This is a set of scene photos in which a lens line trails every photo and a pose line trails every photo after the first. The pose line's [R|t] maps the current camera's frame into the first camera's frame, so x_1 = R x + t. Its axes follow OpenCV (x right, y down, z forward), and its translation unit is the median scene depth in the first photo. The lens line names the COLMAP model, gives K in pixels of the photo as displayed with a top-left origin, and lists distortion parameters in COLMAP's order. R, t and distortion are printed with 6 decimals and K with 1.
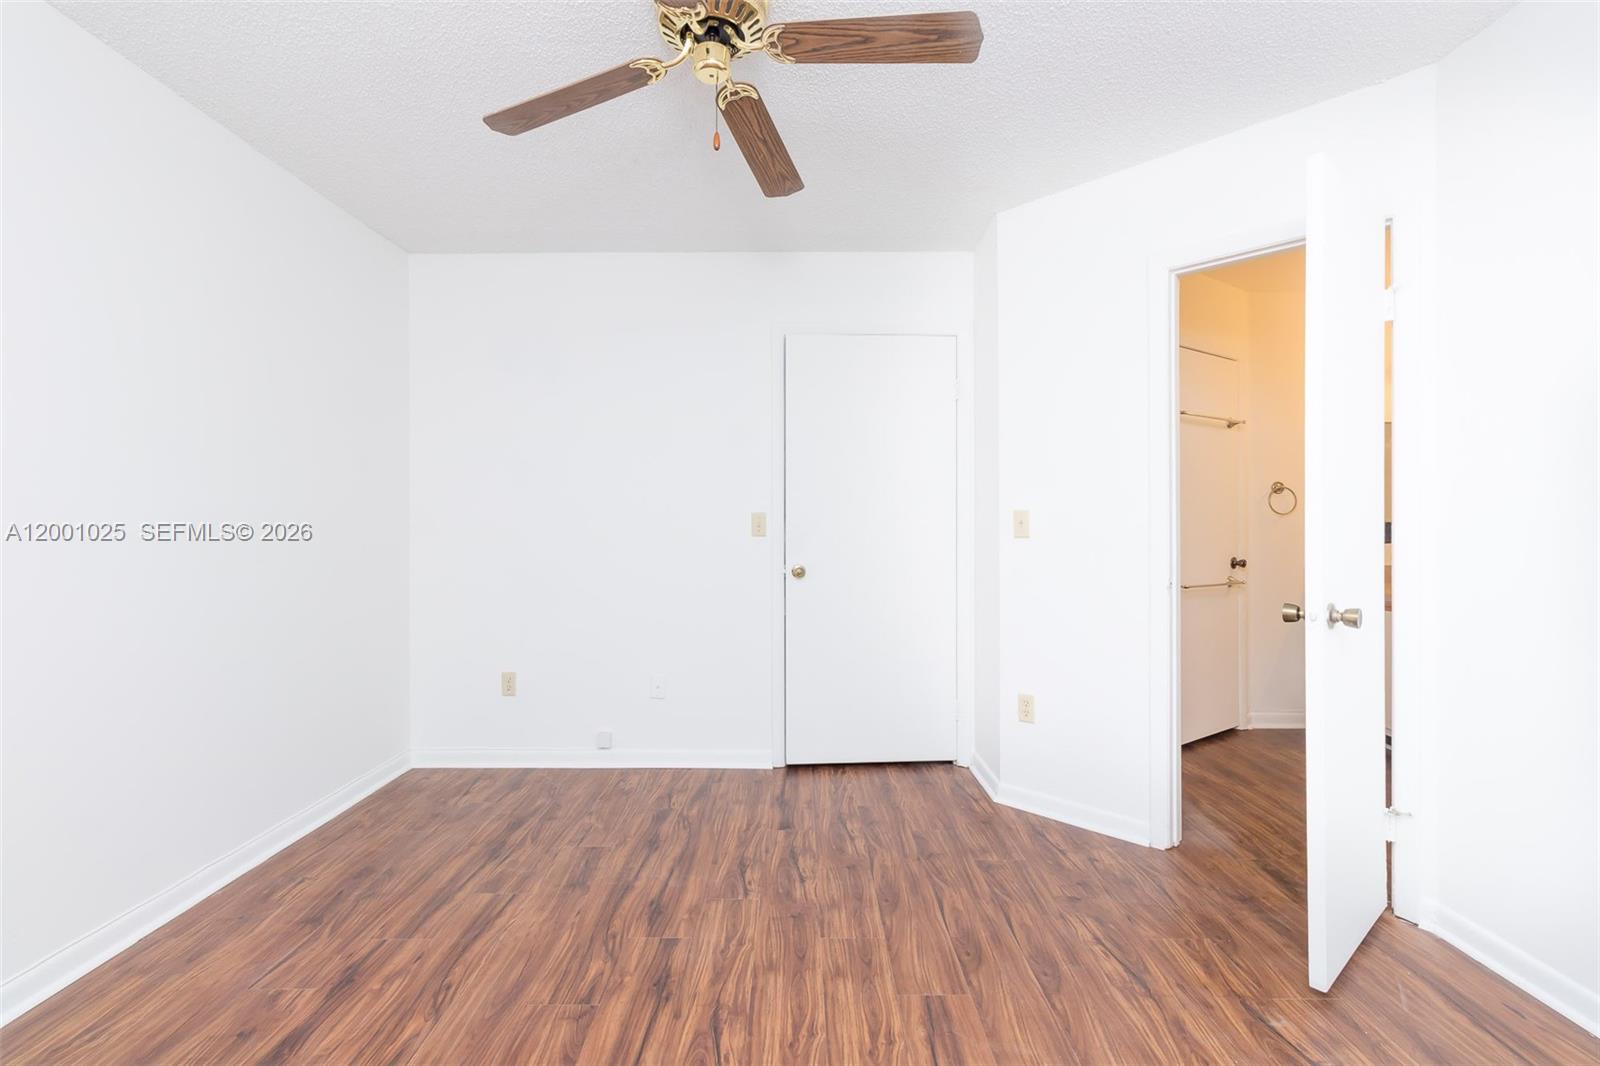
lens RADIAL K [[733.3, 0, 795.0], [0, 733.3, 524.0], [0, 0, 1]] dist [-0.001573, 0.000095]
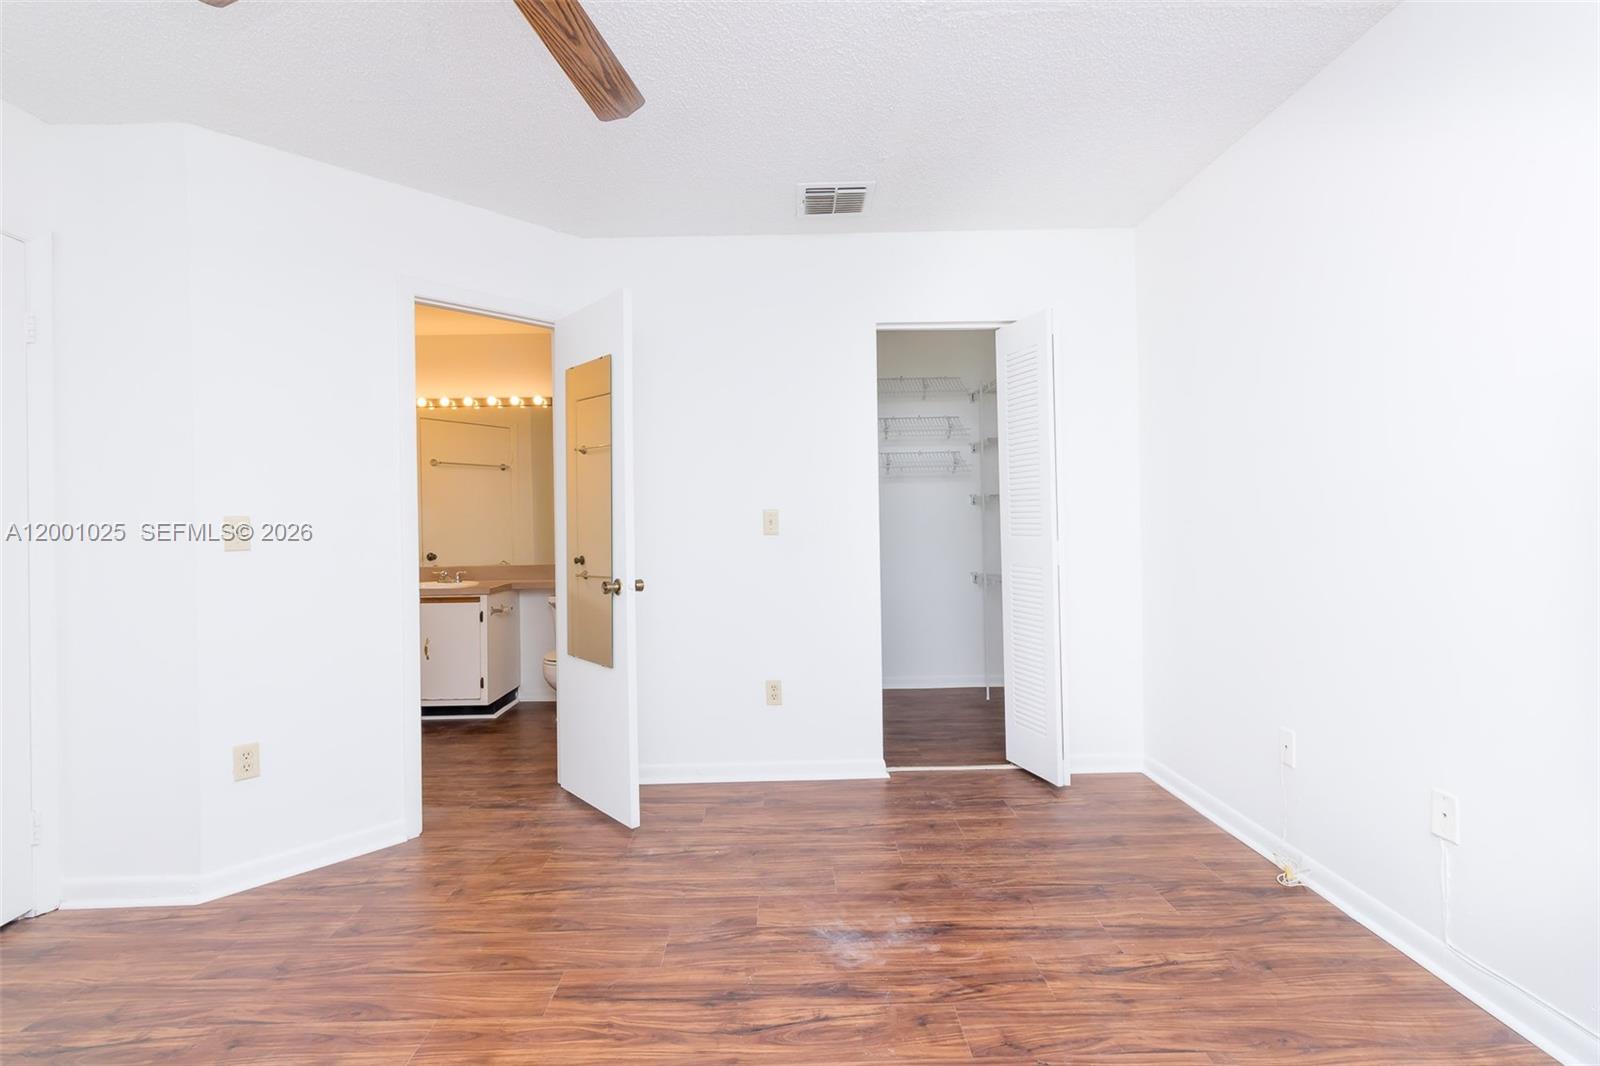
lens RADIAL K [[733.3, 0, 795.0], [0, 733.3, 524.0], [0, 0, 1]] dist [-0.001573, 0.000095]
pose [[-0.024216, 0.001191, 0.999706, -0.896530], [0.015445, 0.999880, -0.000817, 0.000647], [-0.999587, 0.015421, -0.024232, 0.733773]]
